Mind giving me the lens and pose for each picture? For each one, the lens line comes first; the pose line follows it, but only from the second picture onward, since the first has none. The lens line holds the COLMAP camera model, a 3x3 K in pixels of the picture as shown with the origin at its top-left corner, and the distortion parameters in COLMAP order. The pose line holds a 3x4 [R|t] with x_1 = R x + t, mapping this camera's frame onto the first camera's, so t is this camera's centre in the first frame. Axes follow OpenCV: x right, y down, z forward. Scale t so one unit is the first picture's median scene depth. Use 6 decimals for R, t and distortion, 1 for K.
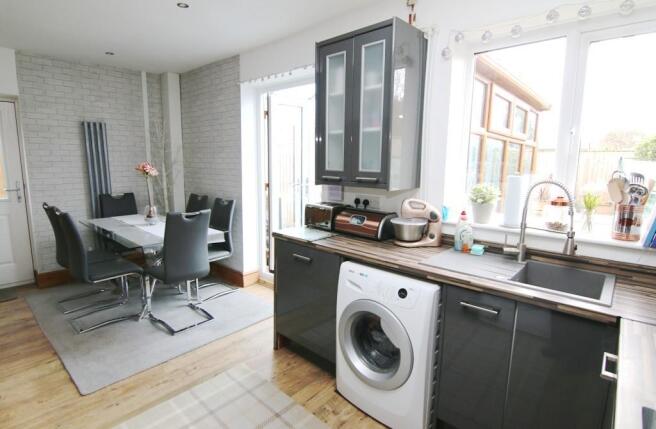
lens RADIAL K [[344.2, 0, 331.0], [0, 344.2, 218.2], [0, 0, 1]] dist [-0.012112, -0.000097]
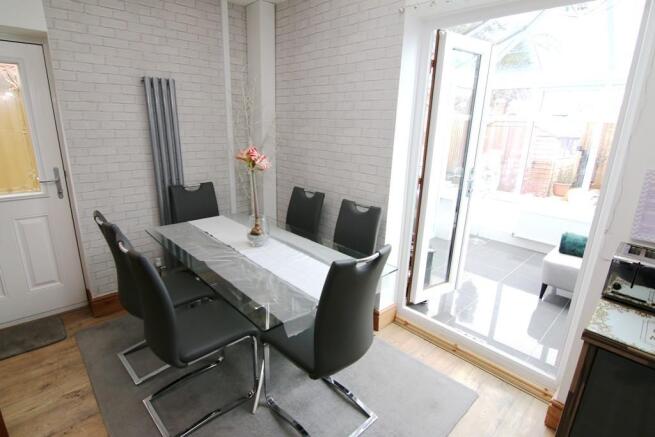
lens RADIAL K [[329.2, 0, 324.1], [0, 329.2, 220.6], [0, 0, 1]] dist [-0.005917, -0.000880]
pose [[0.996247, 0.037217, -0.078143, -0.326683], [-0.027631, 0.992346, 0.120354, -0.095105], [0.082024, -0.117744, 0.989651, 0.378146]]
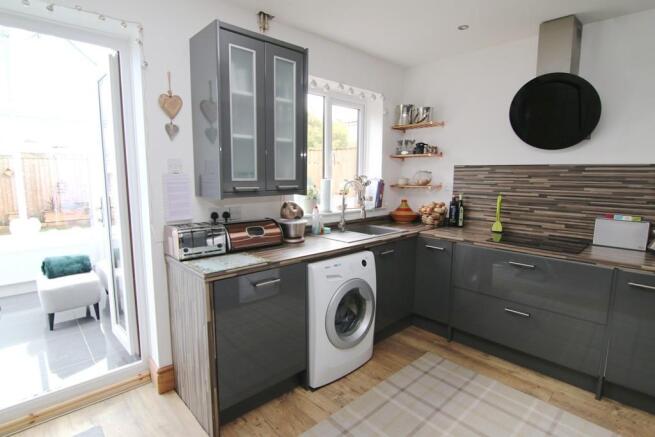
lens RADIAL K [[329.2, 0, 330.5], [0, 329.2, 220.2], [0, 0, 1]] dist [-0.005917, -0.000880]
pose [[0.075666, -0.153157, 0.985301, -0.513564], [0.157900, 0.977506, 0.139819, -0.076949], [-0.984552, 0.144999, 0.098148, 0.451117]]
